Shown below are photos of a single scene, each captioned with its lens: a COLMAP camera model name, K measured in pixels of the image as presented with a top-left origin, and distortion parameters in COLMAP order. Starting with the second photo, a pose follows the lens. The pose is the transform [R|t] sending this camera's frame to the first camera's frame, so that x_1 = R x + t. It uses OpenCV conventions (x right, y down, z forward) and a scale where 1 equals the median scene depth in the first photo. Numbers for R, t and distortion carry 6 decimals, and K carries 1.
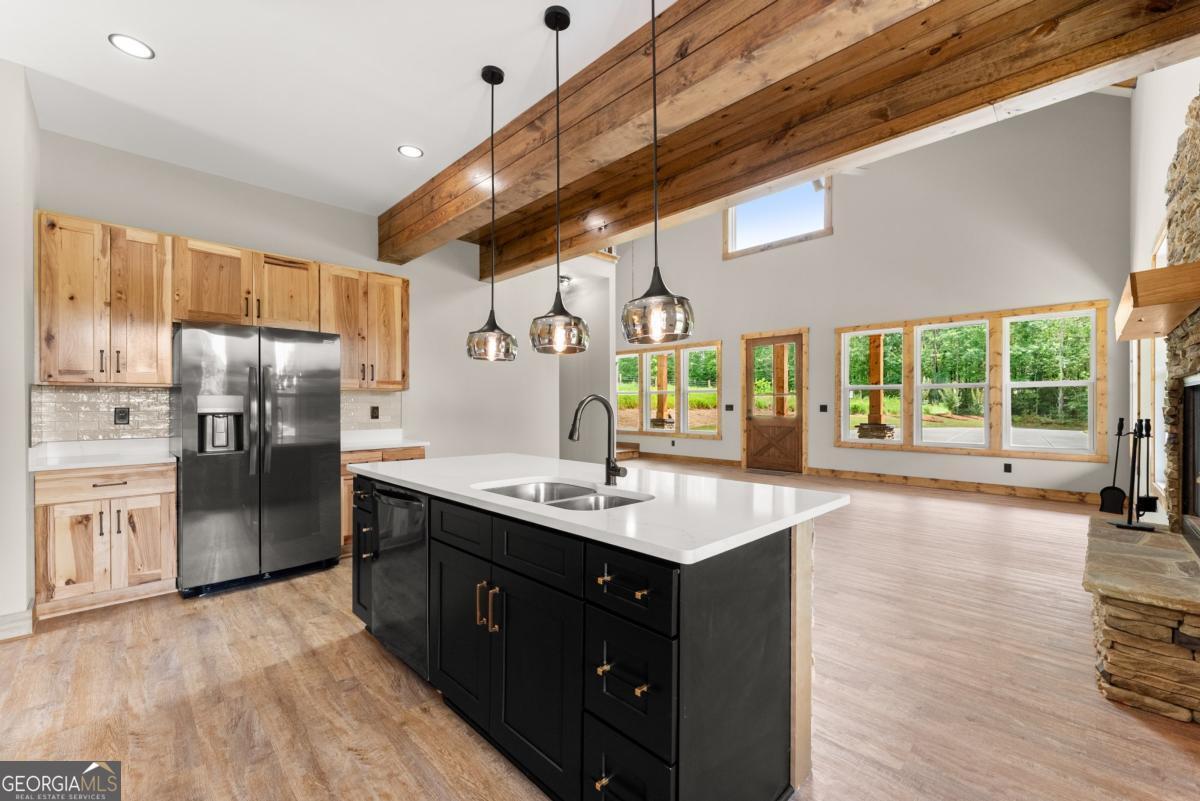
lens RADIAL K [[482.2, 0, 603.5], [0, 482.2, 402.7], [0, 0, 1]] dist [0.000493, -0.000787]
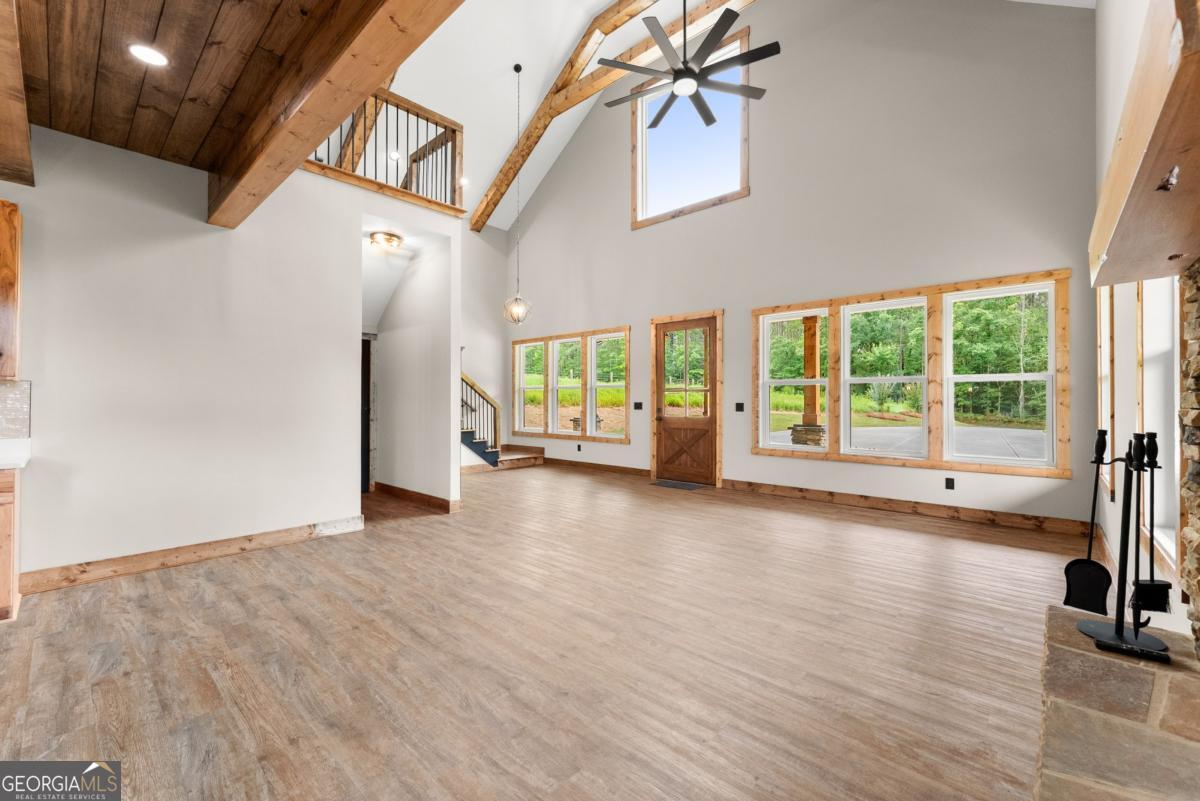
lens RADIAL K [[488.8, 0, 604.6], [0, 488.8, 395.2], [0, 0, 1]] dist [-0.001270, 0.000032]
pose [[0.998731, 0.003347, 0.050245, 0.220098], [-0.002872, 0.999951, -0.009515, -0.000044], [-0.050274, 0.009358, 0.998692, 0.215689]]
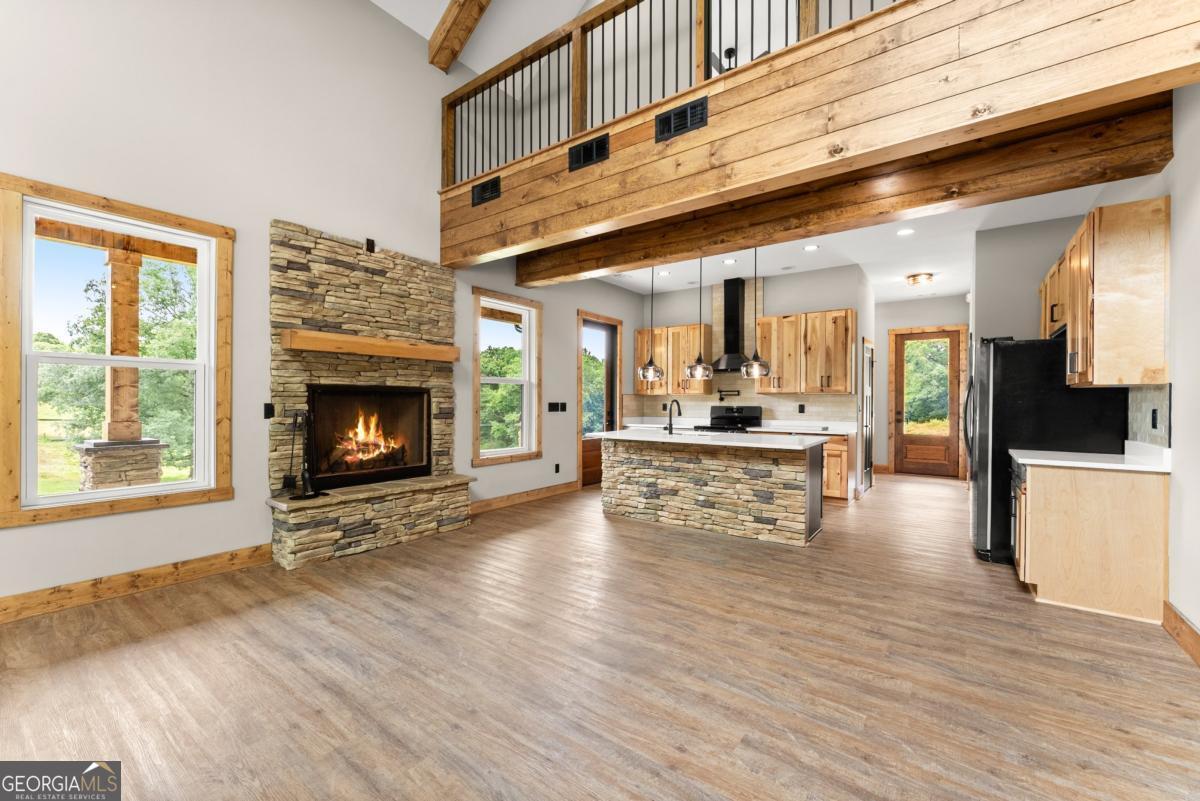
lens RADIAL K [[485.7, 0, 602.5], [0, 485.7, 403.1], [0, 0, 1]] dist [0.000019, -0.000091]
pose [[-0.988890, -0.003425, -0.148609, 0.220456], [-0.003314, 0.999994, -0.000997, 0.001921], [0.148611, -0.000493, -0.988896, 1.020517]]
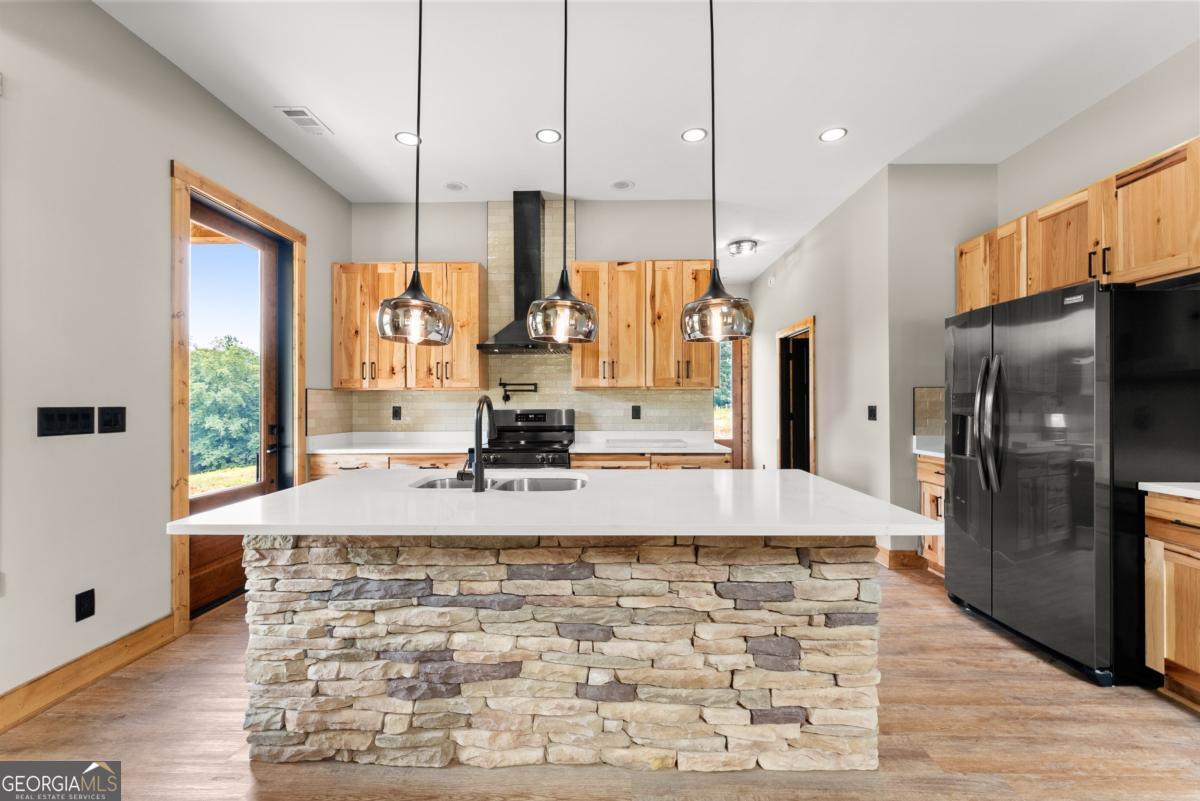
lens RADIAL K [[479.8, 0, 603.4], [0, 479.8, 402.6], [0, 0, 1]] dist [-0.000123, -0.000188]
pose [[-0.720460, 0.000937, -0.693495, 0.141131], [0.005935, 0.999971, -0.004814, 0.000922], [0.693471, -0.007584, -0.720445, 0.535934]]
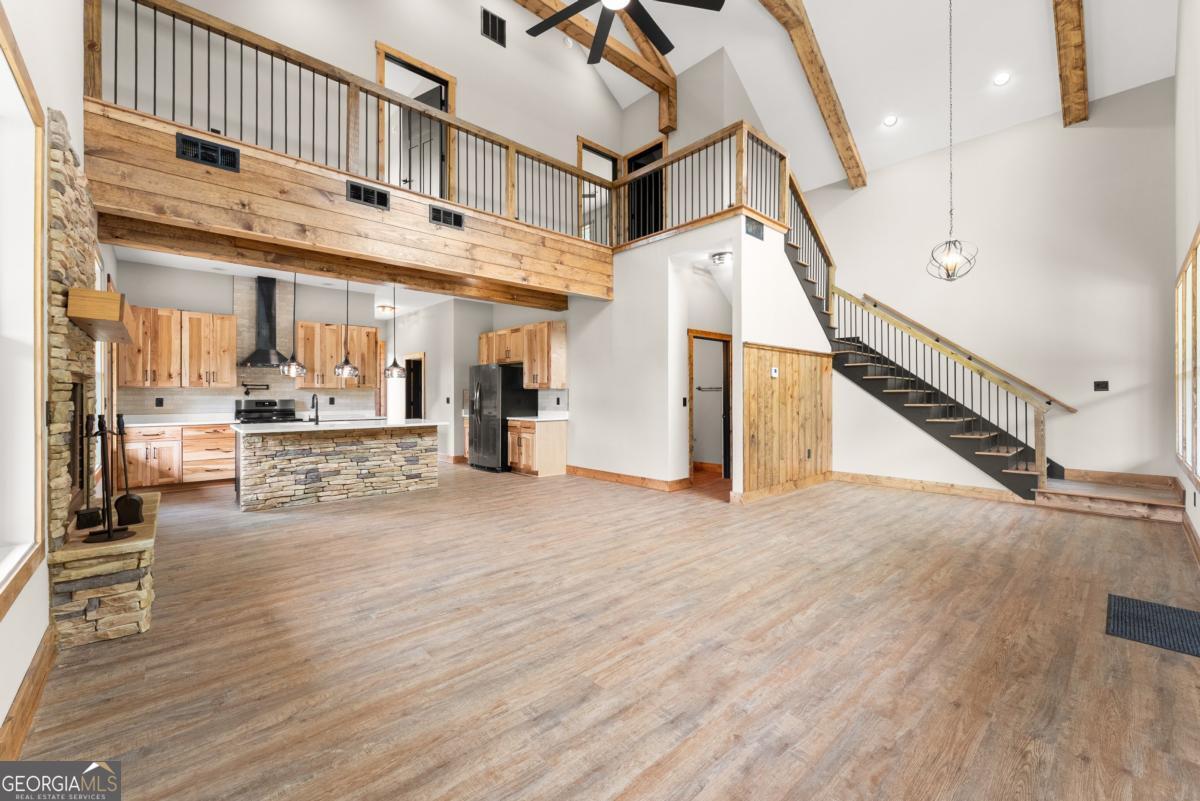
lens RADIAL K [[484.6, 0, 601.4], [0, 484.6, 396.2], [0, 0, 1]] dist [-0.000832, 0.000239]
pose [[-0.047157, 0.001704, -0.998886, 0.827497], [0.004761, 0.999988, 0.001481, 0.000306], [0.998876, -0.004686, -0.047164, 0.830057]]
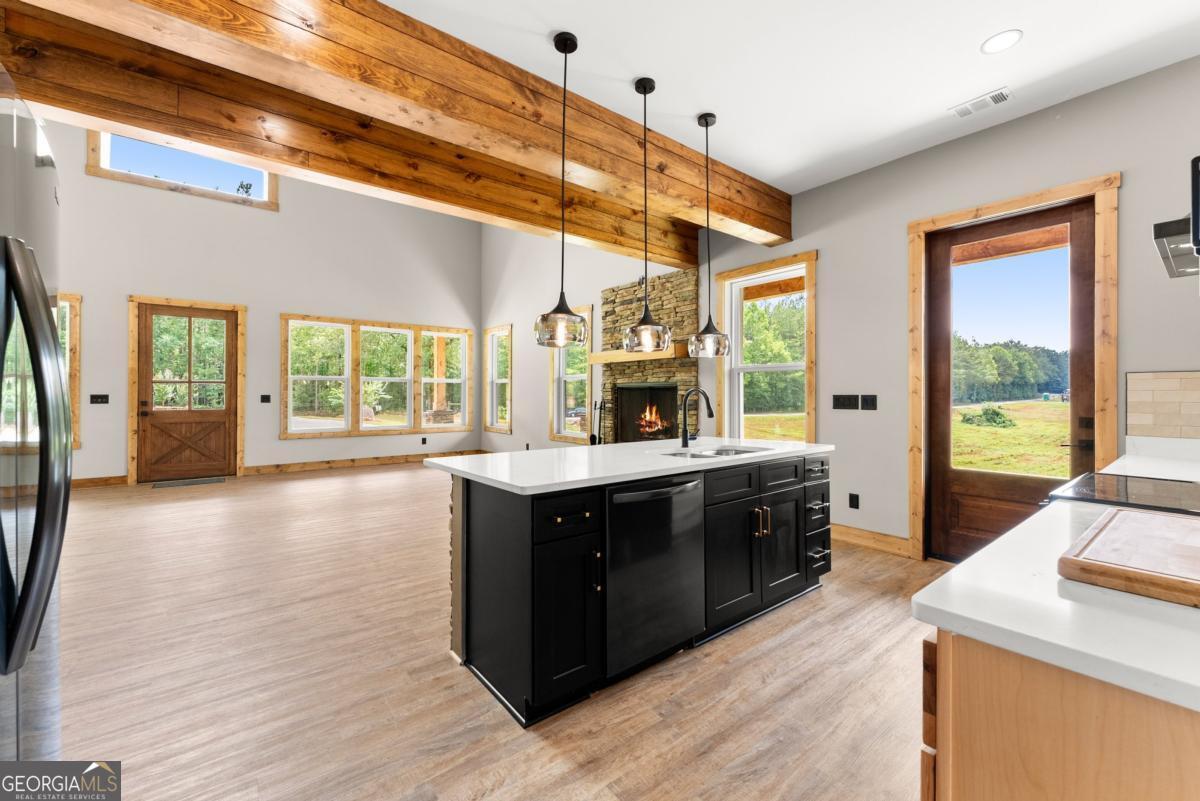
lens RADIAL K [[485.0, 0, 601.7], [0, 485.0, 392.0], [0, 0, 1]] dist [0.000315, -0.000003]
pose [[0.120588, 0.006955, 0.992678, -0.443303], [-0.004914, 0.999967, -0.006409, 0.001946], [-0.992691, -0.004105, 0.120618, 0.313824]]
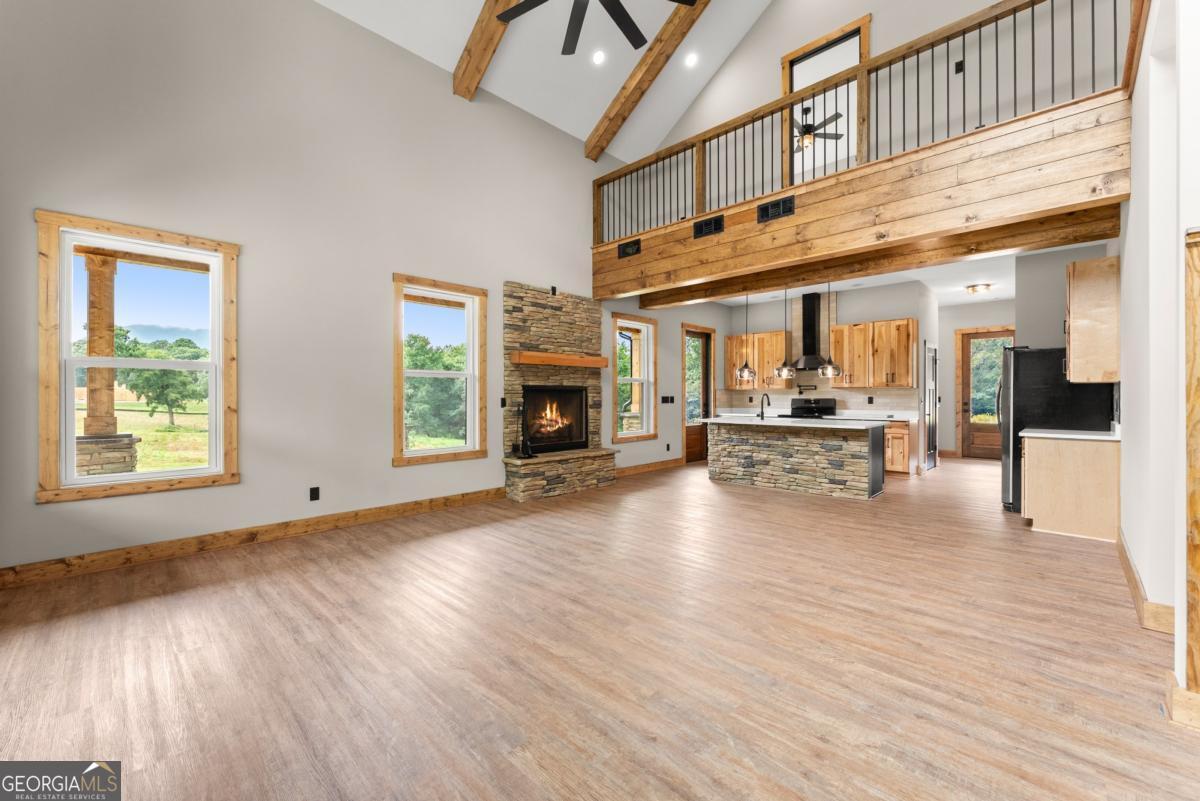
lens RADIAL K [[484.6, 0, 601.4], [0, 484.6, 396.2], [0, 0, 1]] dist [-0.000832, 0.000239]
pose [[-0.999951, 0.002183, -0.009605, 0.343721], [0.002206, 0.999995, -0.002382, 0.002308], [0.009600, -0.002403, -0.999951, 1.283448]]
